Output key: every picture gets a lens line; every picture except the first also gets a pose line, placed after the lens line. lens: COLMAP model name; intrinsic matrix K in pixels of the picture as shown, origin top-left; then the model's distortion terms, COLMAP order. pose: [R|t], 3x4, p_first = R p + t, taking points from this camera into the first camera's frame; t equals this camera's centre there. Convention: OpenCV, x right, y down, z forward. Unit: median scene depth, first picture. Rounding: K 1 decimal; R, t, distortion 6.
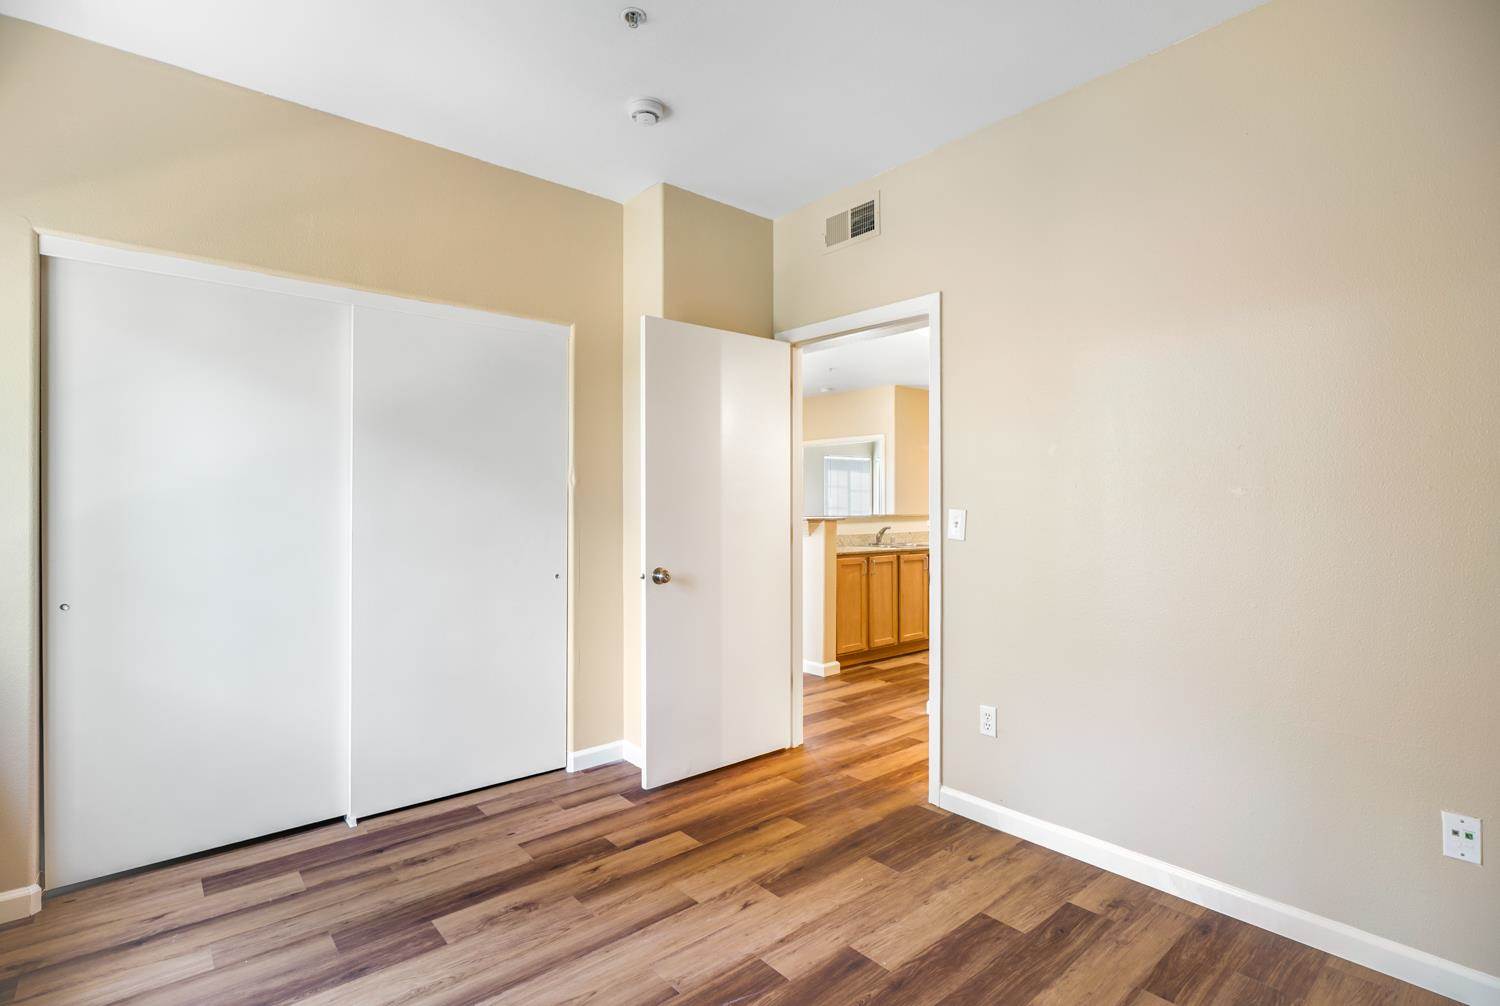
lens RADIAL K [[708.9, 0, 743.8], [0, 708.9, 497.6], [0, 0, 1]] dist [-0.004823, -0.000724]
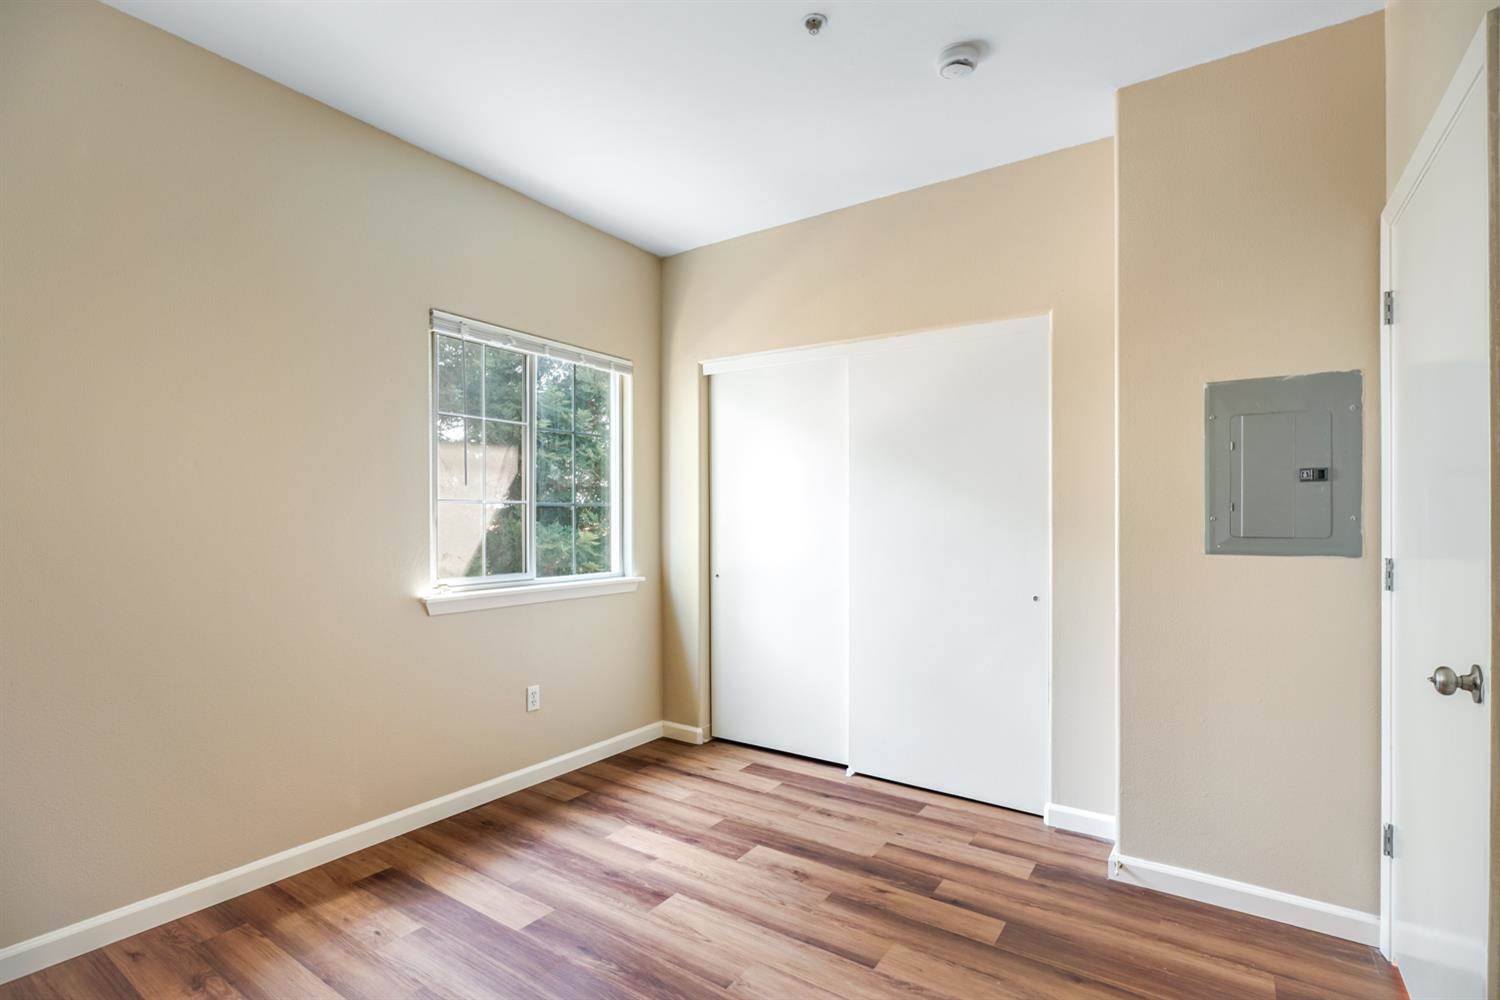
lens RADIAL K [[708.9, 0, 743.7], [0, 708.9, 513.7], [0, 0, 1]] dist [-0.004823, -0.000724]
pose [[0.265735, -0.002722, -0.964042, 0.675190], [0.004717, 0.999988, -0.001523, 0.005880], [0.964035, -0.004142, 0.265745, 0.555470]]
